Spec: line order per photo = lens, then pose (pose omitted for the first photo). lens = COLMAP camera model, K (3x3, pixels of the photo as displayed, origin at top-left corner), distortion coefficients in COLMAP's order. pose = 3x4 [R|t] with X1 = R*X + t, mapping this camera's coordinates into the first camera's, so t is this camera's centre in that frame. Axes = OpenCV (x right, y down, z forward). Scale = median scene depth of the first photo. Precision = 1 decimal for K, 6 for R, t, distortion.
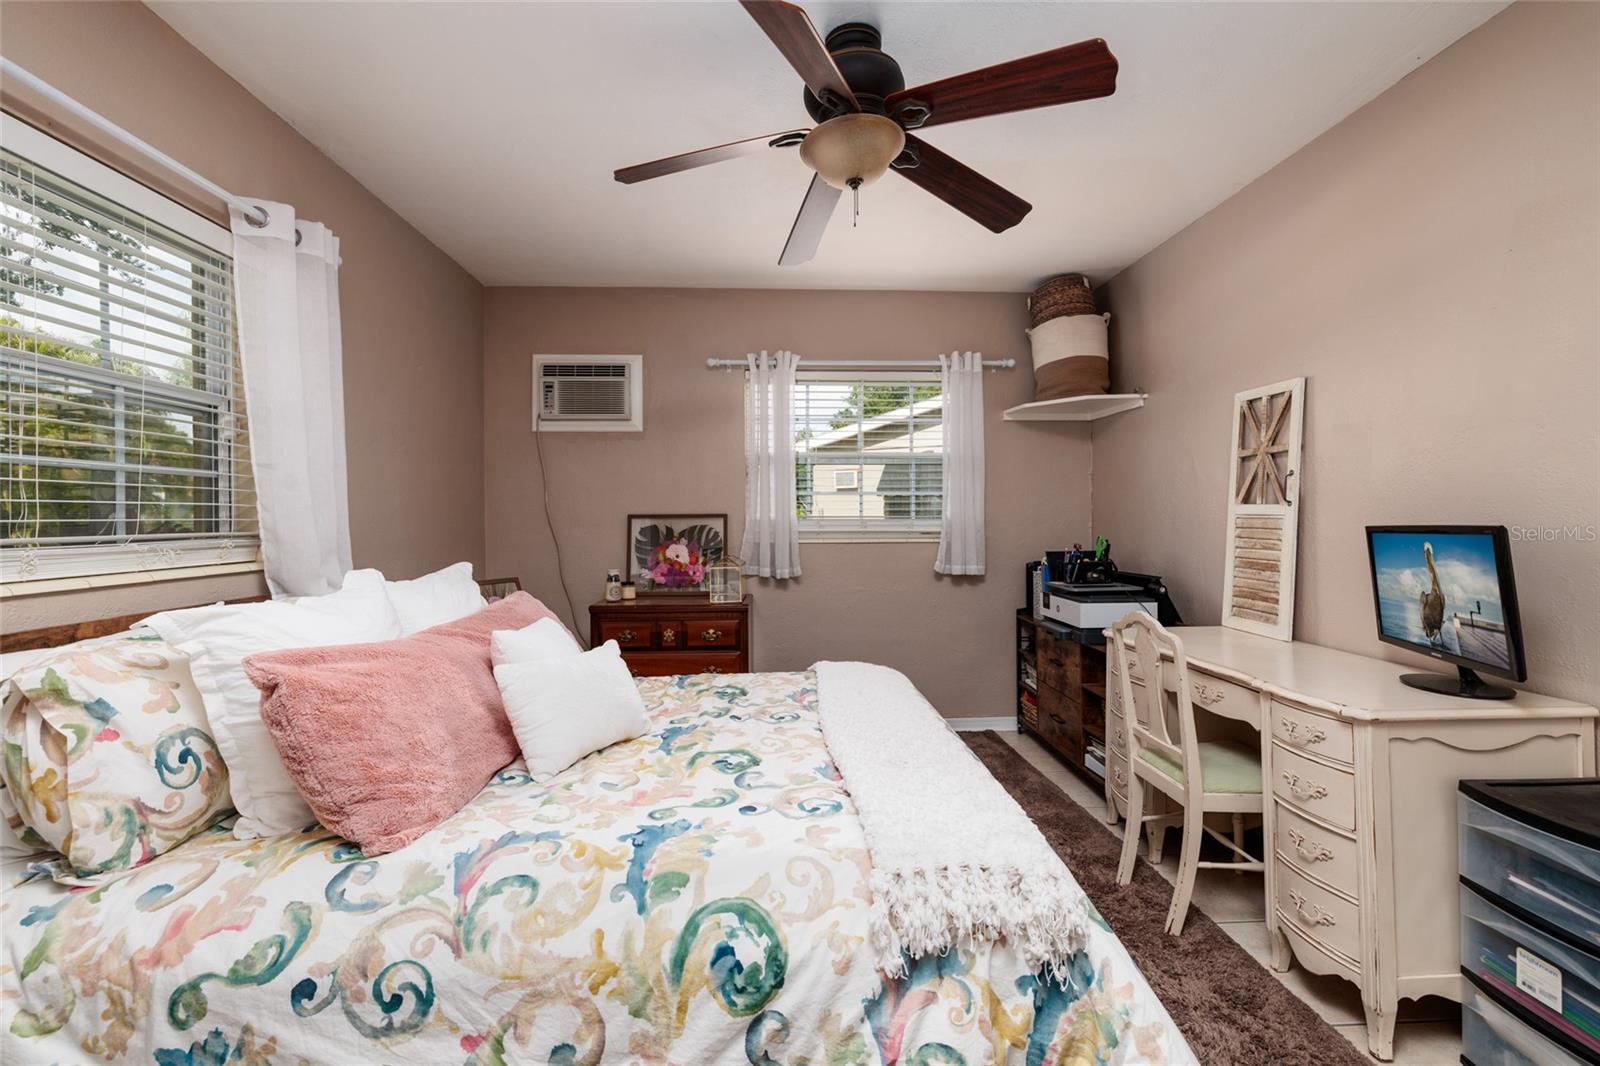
lens RADIAL K [[666.5, 0, 797.0], [0, 666.5, 527.8], [0, 0, 1]] dist [0.000286, 0.000604]
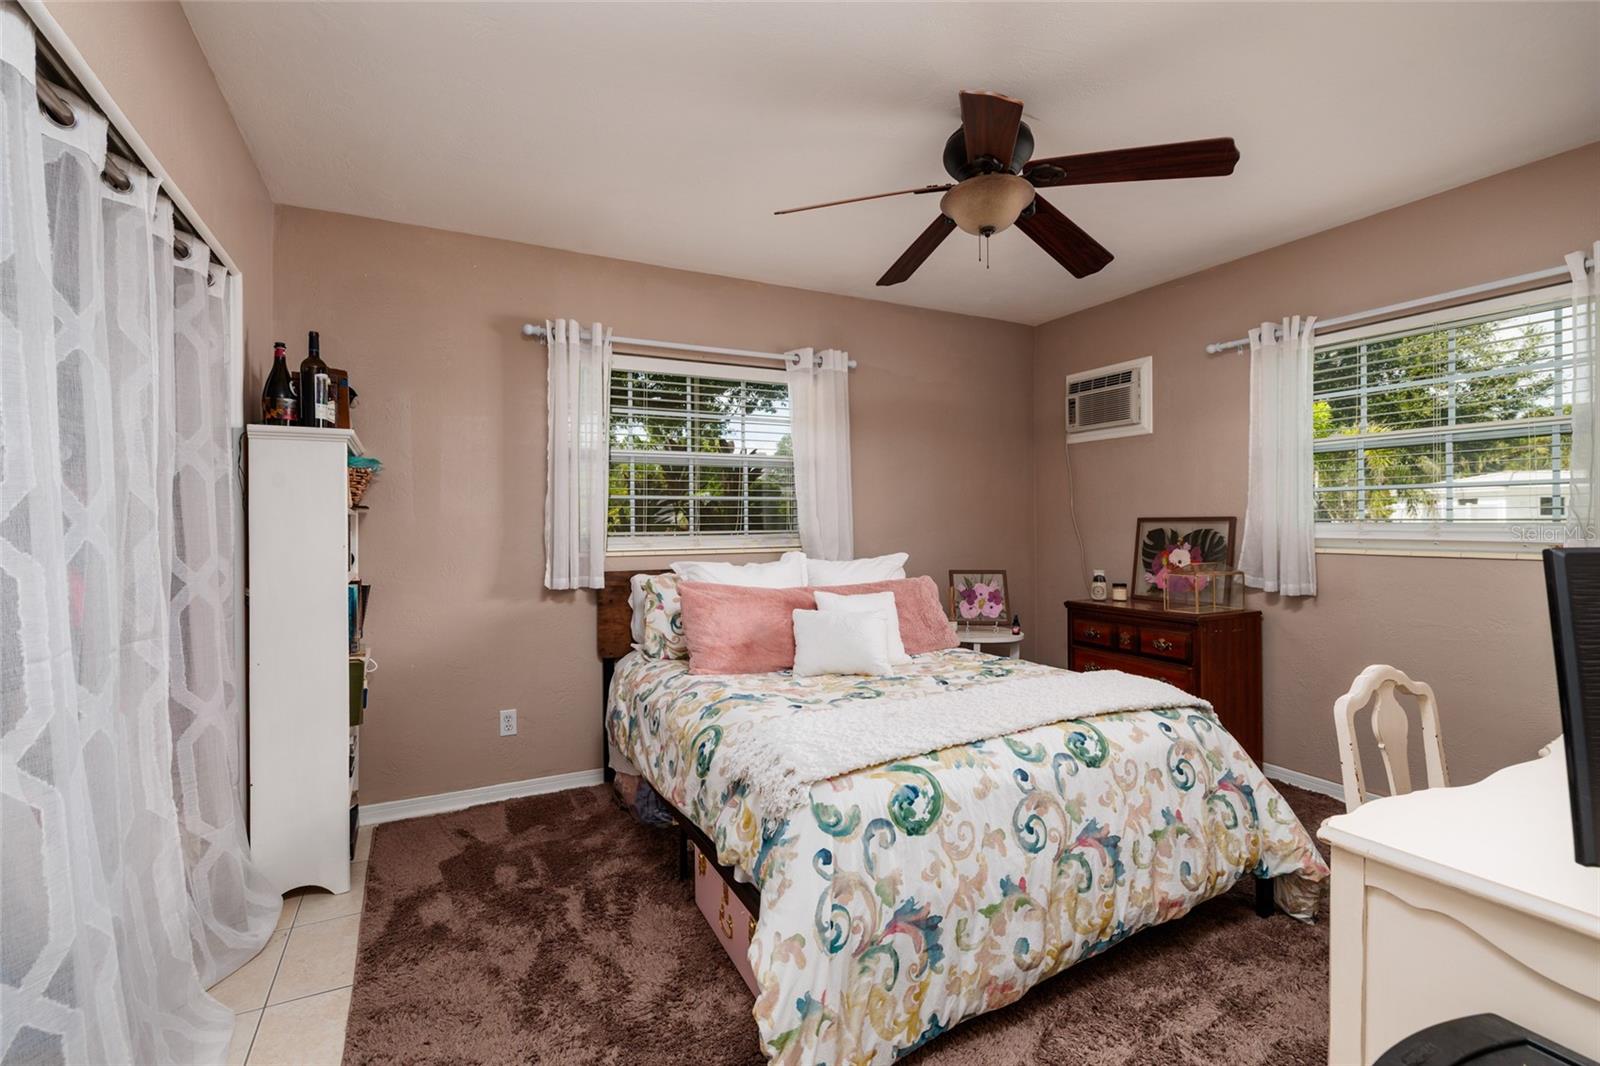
lens RADIAL K [[676.8, 0, 791.5], [0, 676.8, 526.8], [0, 0, 1]] dist [-0.001985, -0.000138]
pose [[0.434670, 0.008242, -0.900552, 0.451905], [-0.009542, 0.999944, 0.004546, -0.005956], [0.900539, 0.006617, 0.434724, 0.089879]]
